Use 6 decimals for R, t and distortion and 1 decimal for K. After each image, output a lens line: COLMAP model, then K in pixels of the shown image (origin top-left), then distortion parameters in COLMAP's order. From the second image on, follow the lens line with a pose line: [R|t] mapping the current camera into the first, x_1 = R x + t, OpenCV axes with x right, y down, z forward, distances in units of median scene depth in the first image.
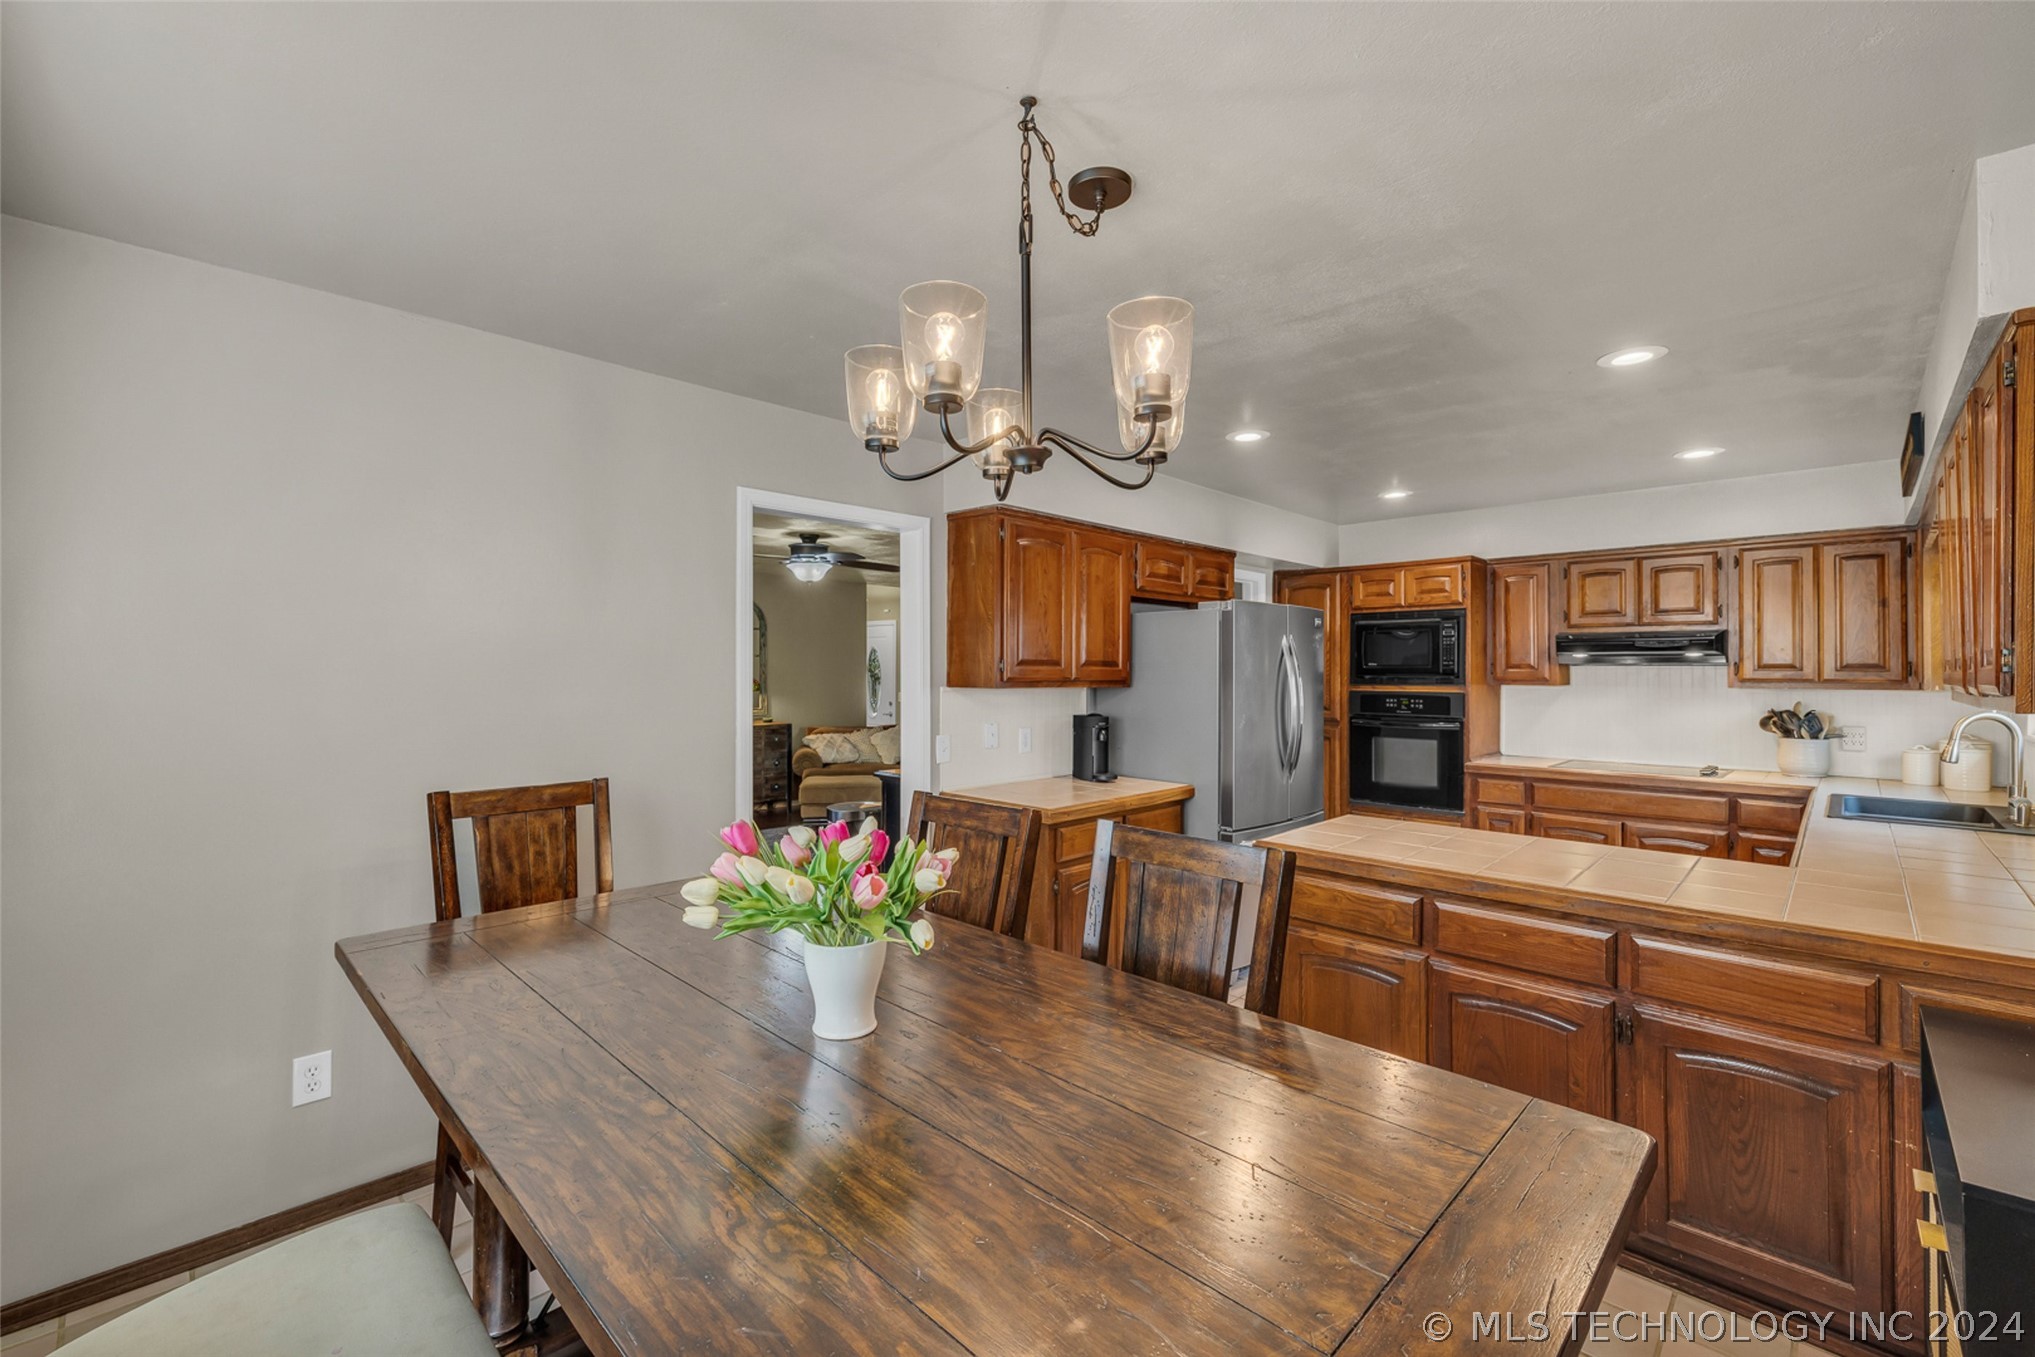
lens RADIAL K [[864.5, 0, 1017.8], [0, 864.5, 666.5], [0, 0, 1]] dist [0.001941, 0.000604]
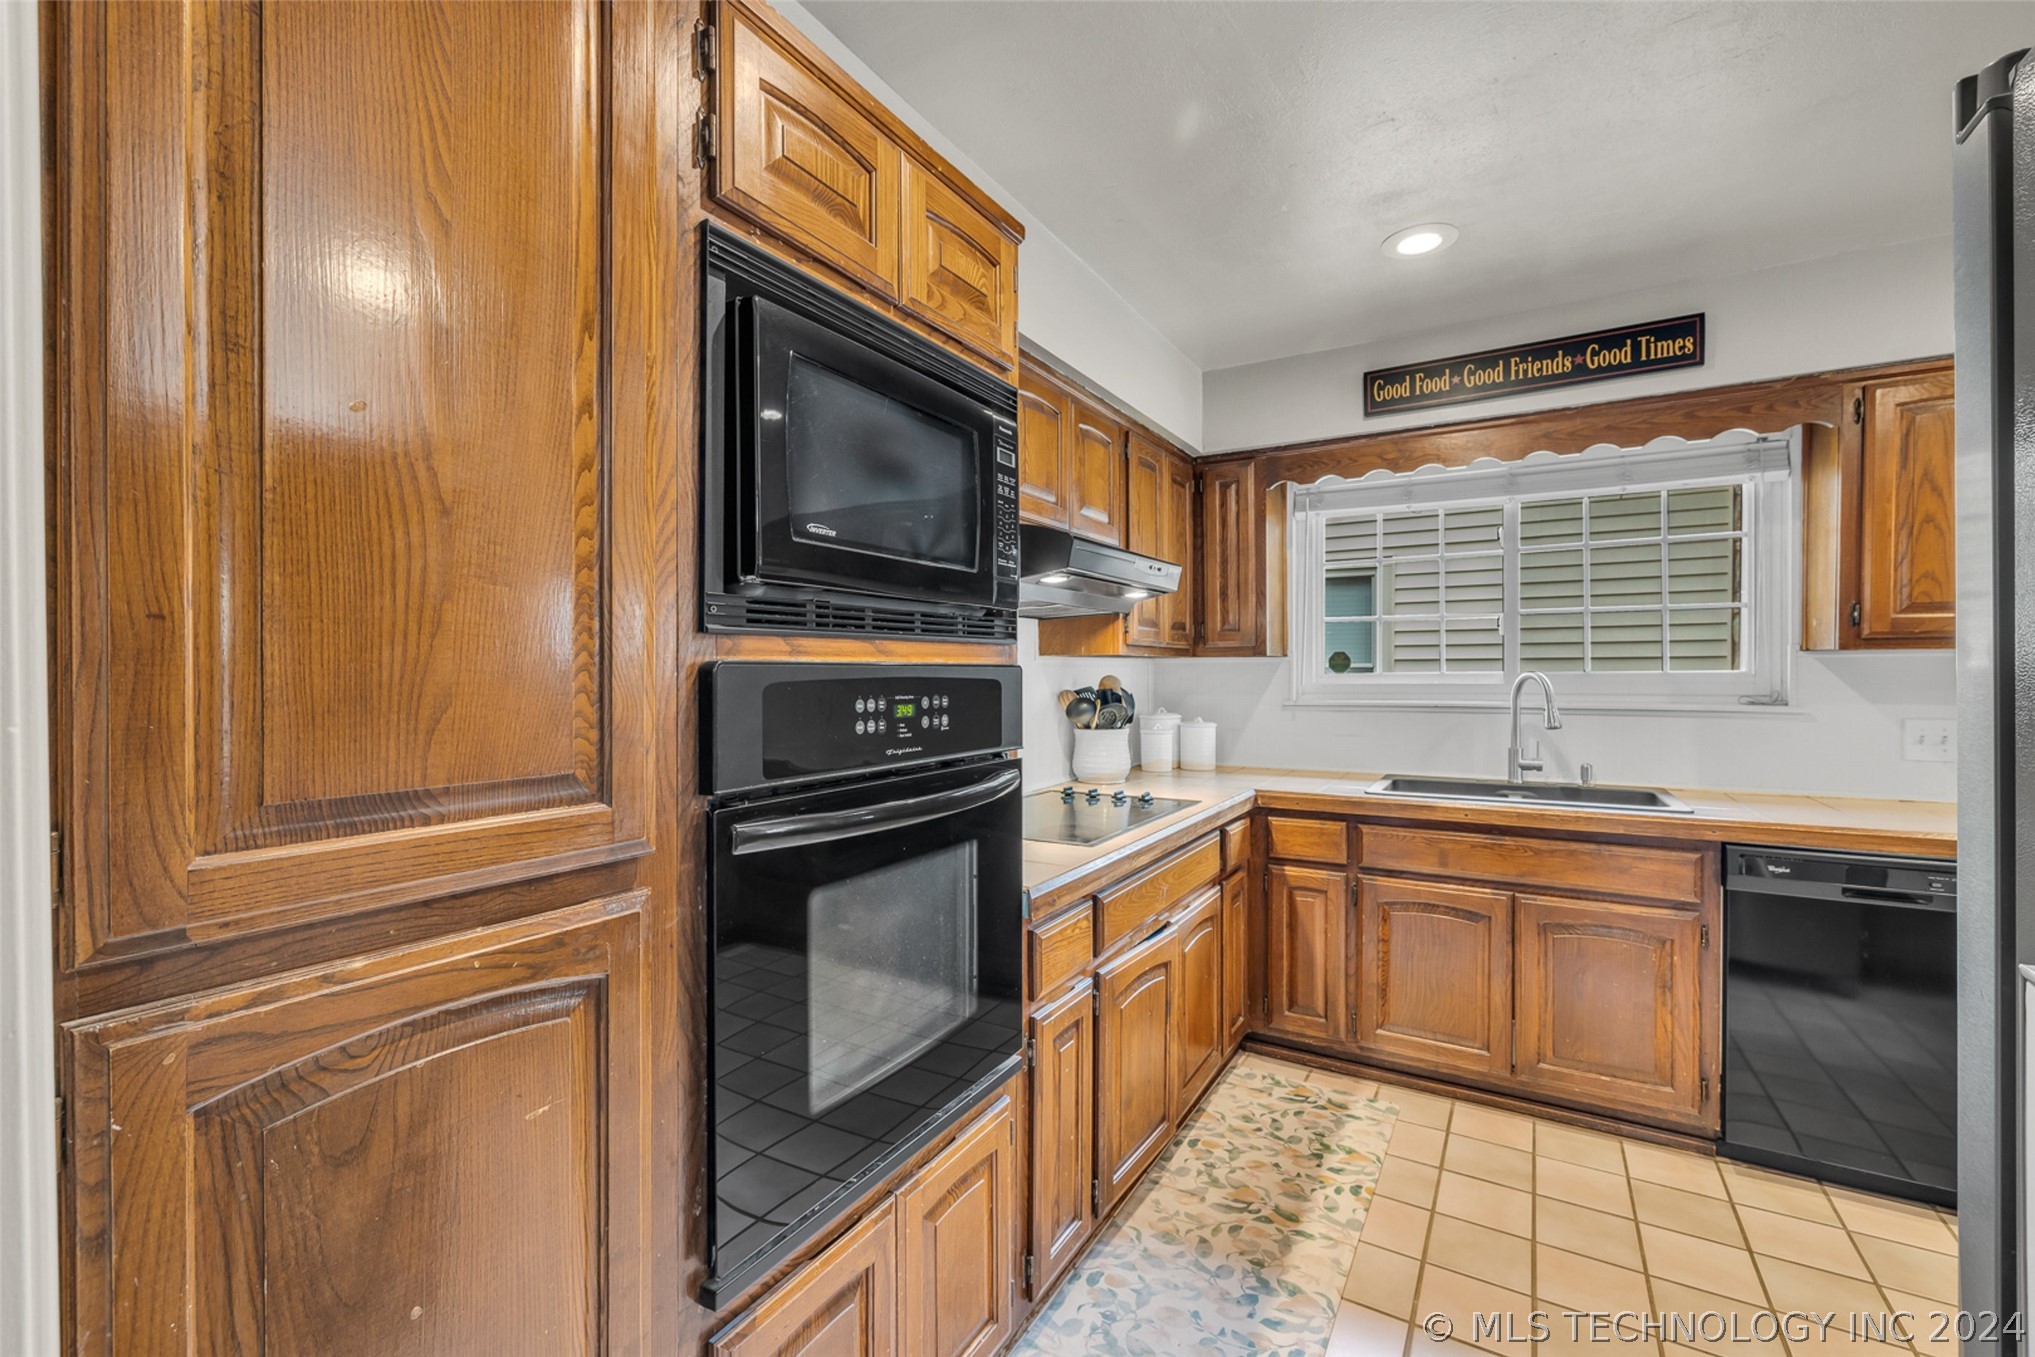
lens RADIAL K [[864.5, 0, 1012.0], [0, 864.5, 673.7], [0, 0, 1]] dist [0.001941, 0.000604]
pose [[-0.238258, -0.003069, 0.971197, 0.227775], [0.001864, 0.999992, 0.003617, 0.033144], [-0.971200, 0.002673, -0.238250, 1.123716]]
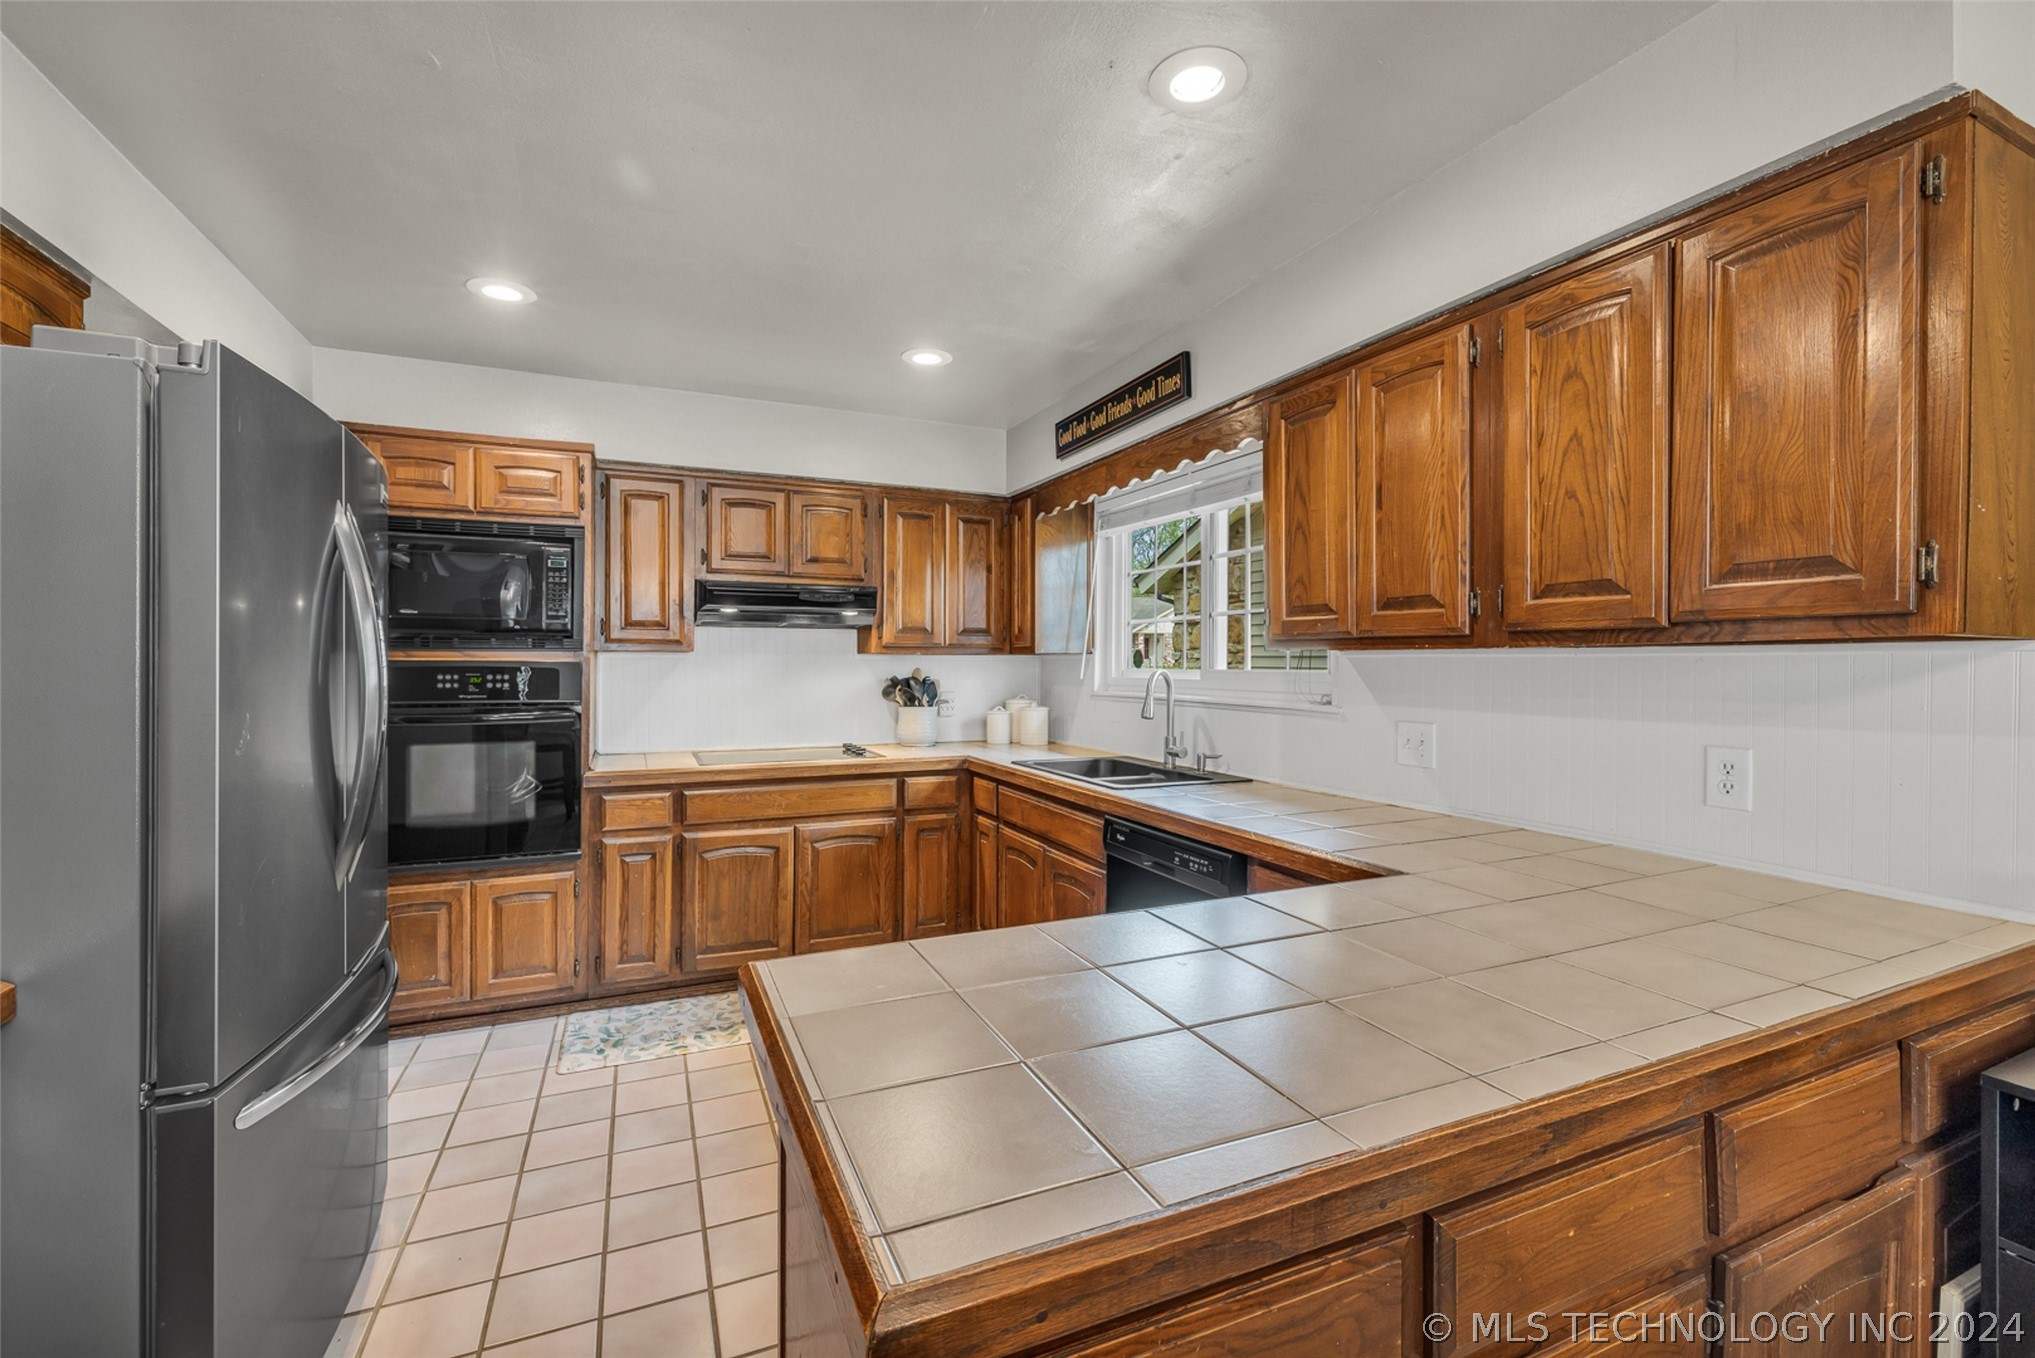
lens RADIAL K [[864.5, 0, 1014.6], [0, 864.5, 662.9], [0, 0, 1]] dist [0.001941, 0.000604]
pose [[0.368388, -0.001061, 0.929672, 0.053054], [-0.005891, 0.999977, 0.003475, 0.028456], [-0.929654, -0.006757, 0.368373, 0.501657]]
